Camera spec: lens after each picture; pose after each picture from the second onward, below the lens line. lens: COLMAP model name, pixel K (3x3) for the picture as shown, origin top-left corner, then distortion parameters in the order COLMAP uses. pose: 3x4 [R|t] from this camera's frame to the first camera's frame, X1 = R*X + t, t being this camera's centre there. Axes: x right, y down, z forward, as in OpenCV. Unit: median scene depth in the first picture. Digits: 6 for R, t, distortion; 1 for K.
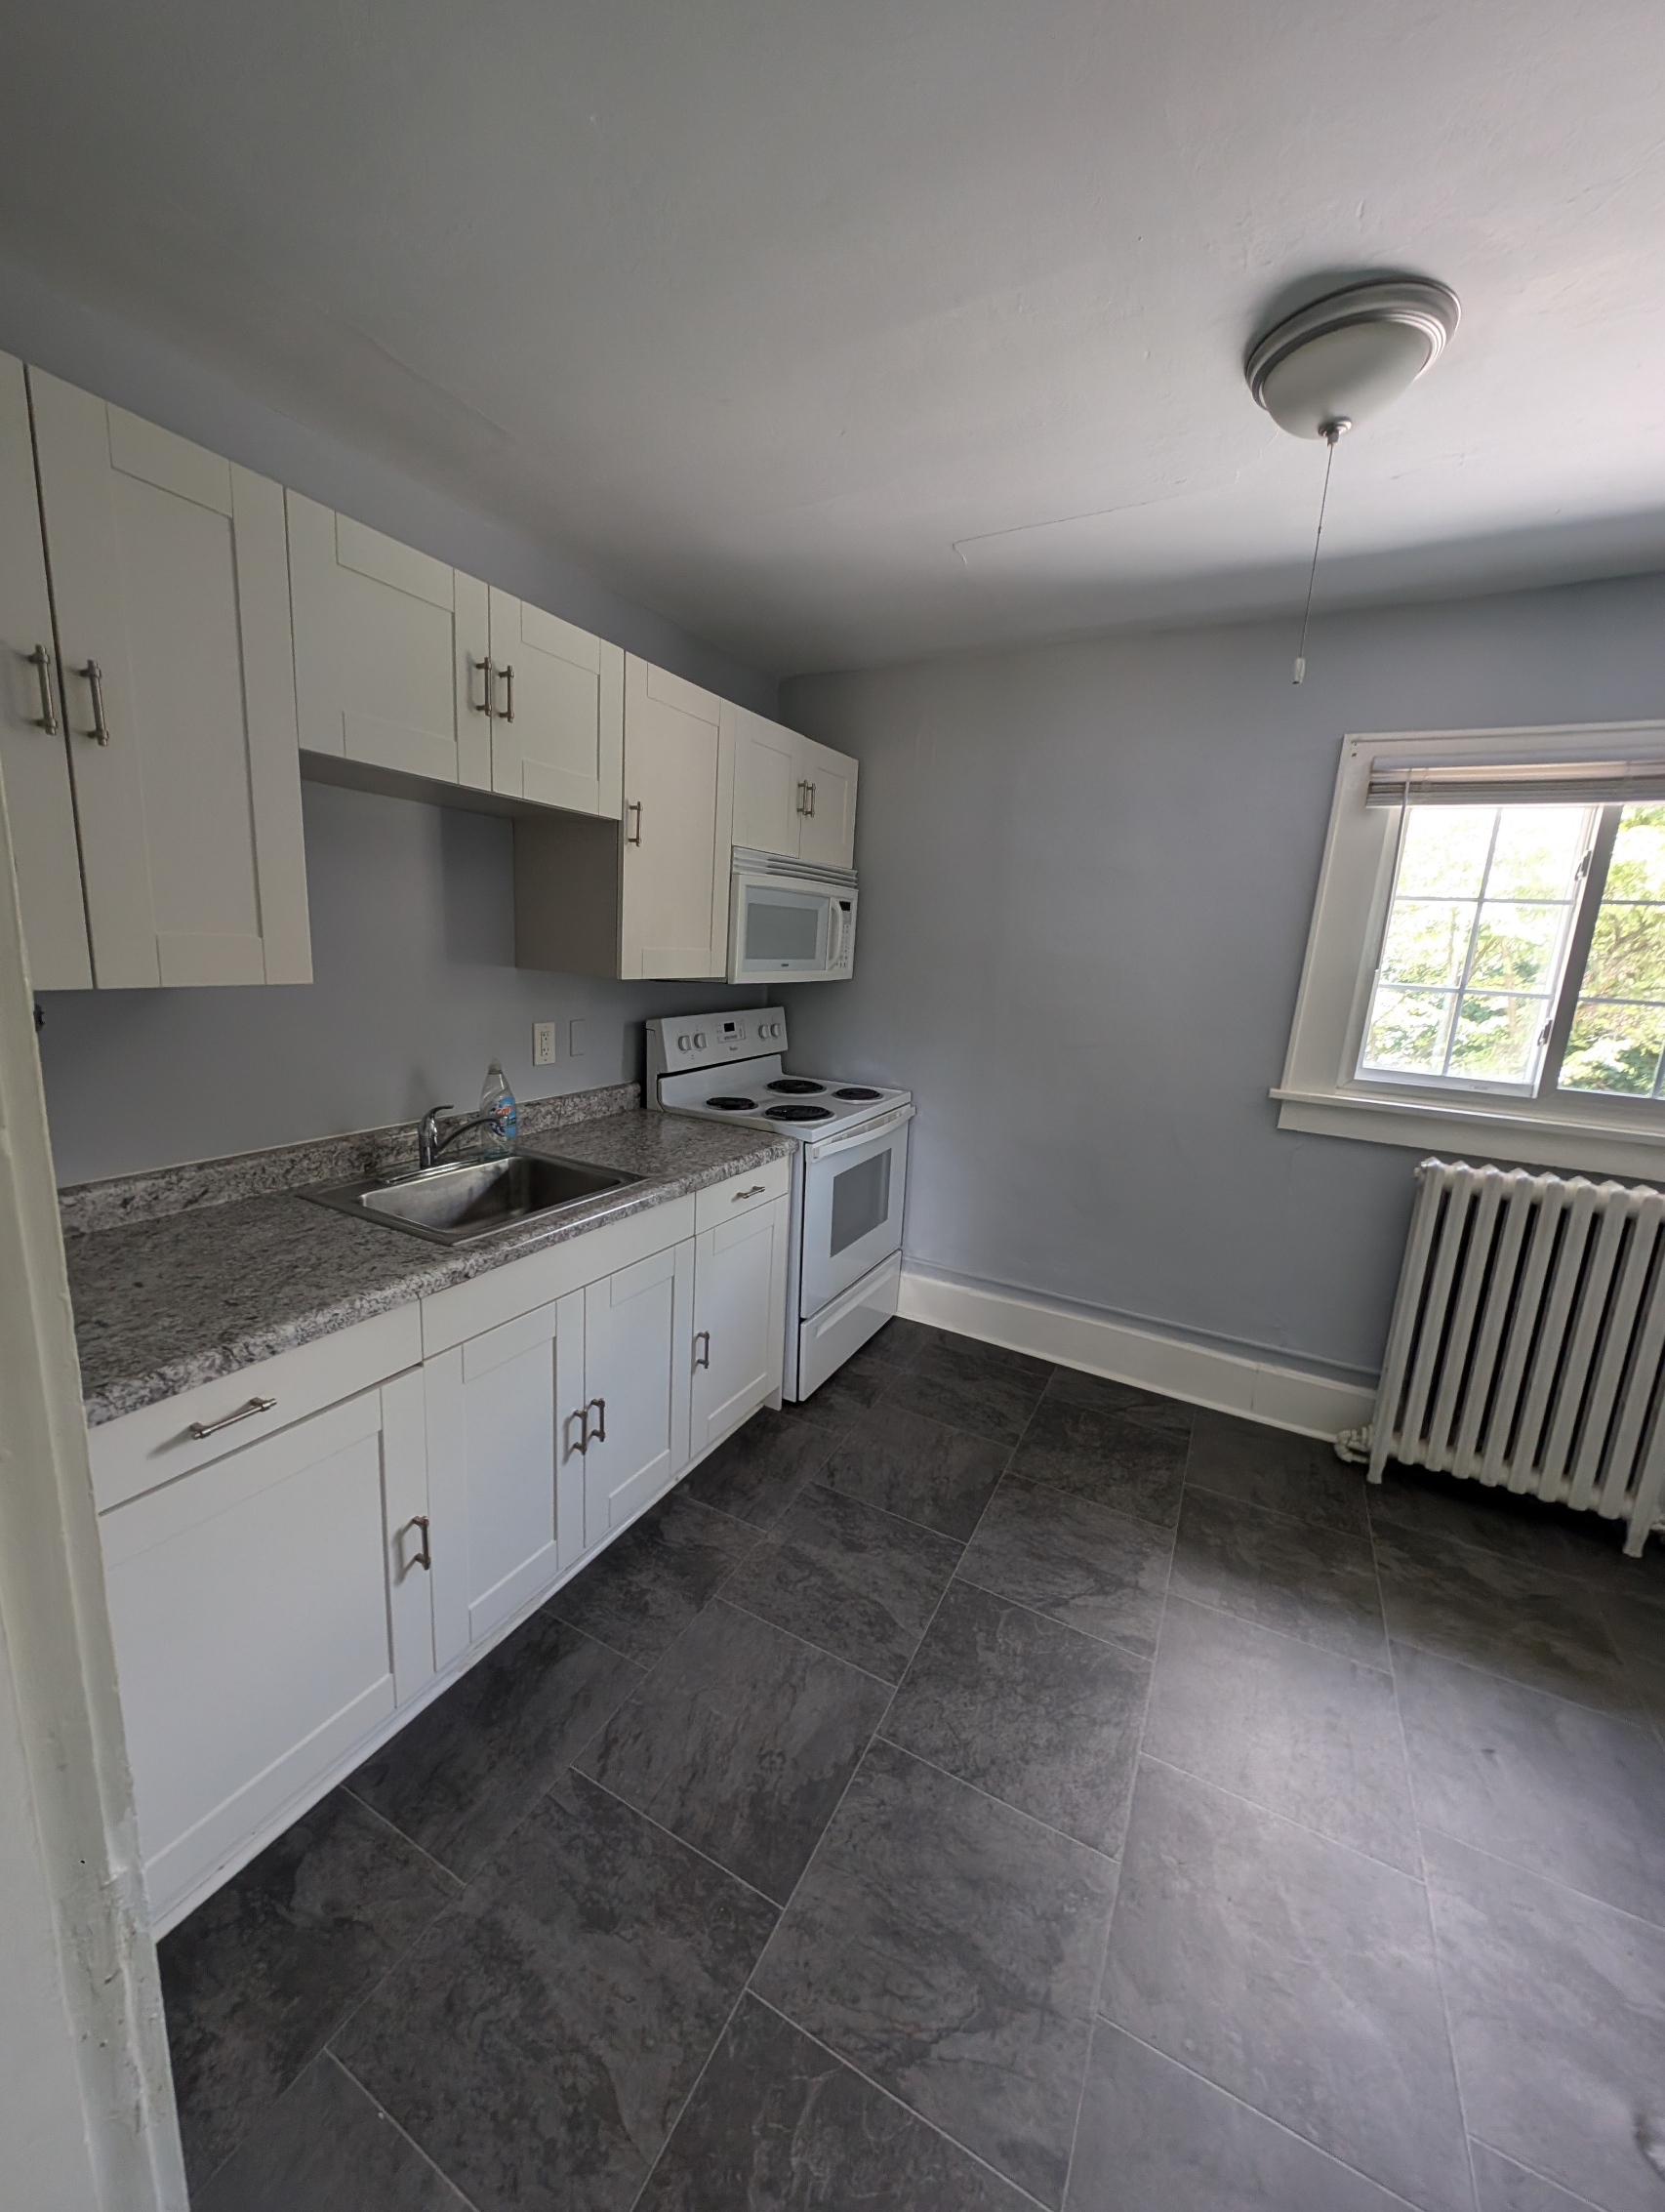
lens RADIAL K [[830.8, 0, 820.4], [0, 830.8, 1101.5], [0, 0, 1]] dist [-0.001273, -0.001557]
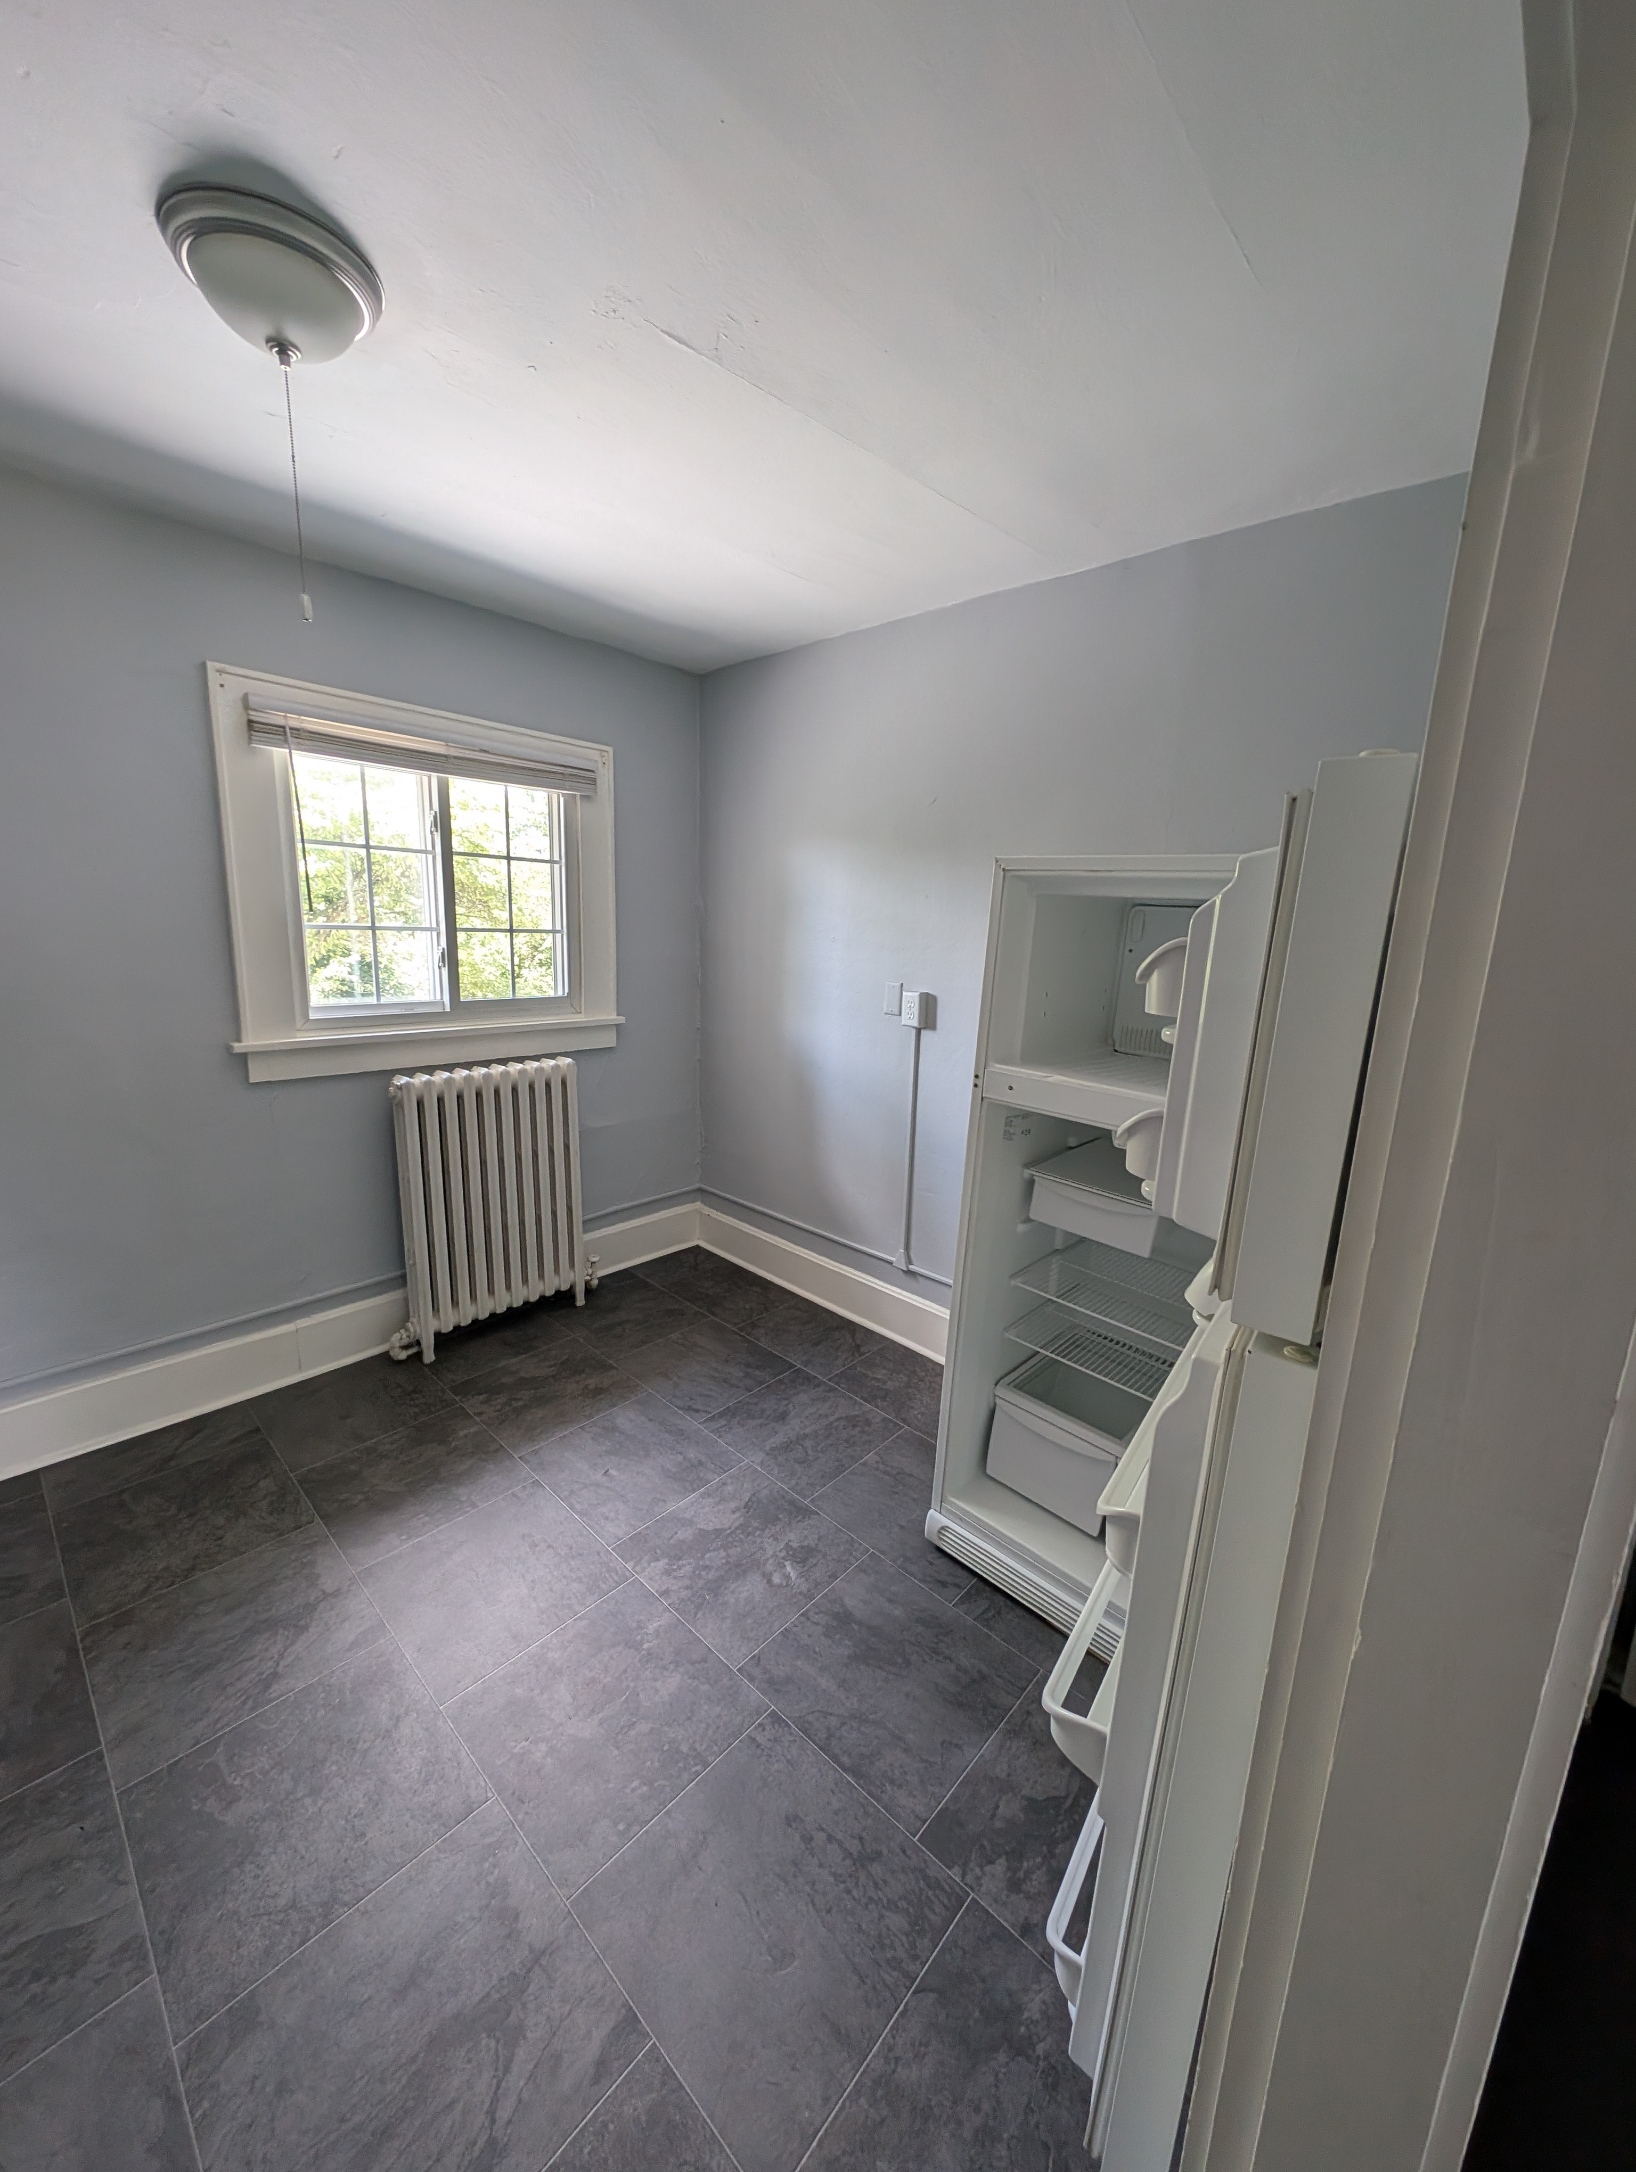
lens RADIAL K [[815.9, 0, 806.8], [0, 815.9, 1082.4], [0, 0, 1]] dist [-0.001273, -0.001557]
pose [[0.247985, -0.232346, 0.940488, -0.191786], [0.171428, 0.966017, 0.193451, -0.046383], [-0.953476, 0.113253, 0.279389, 0.161373]]
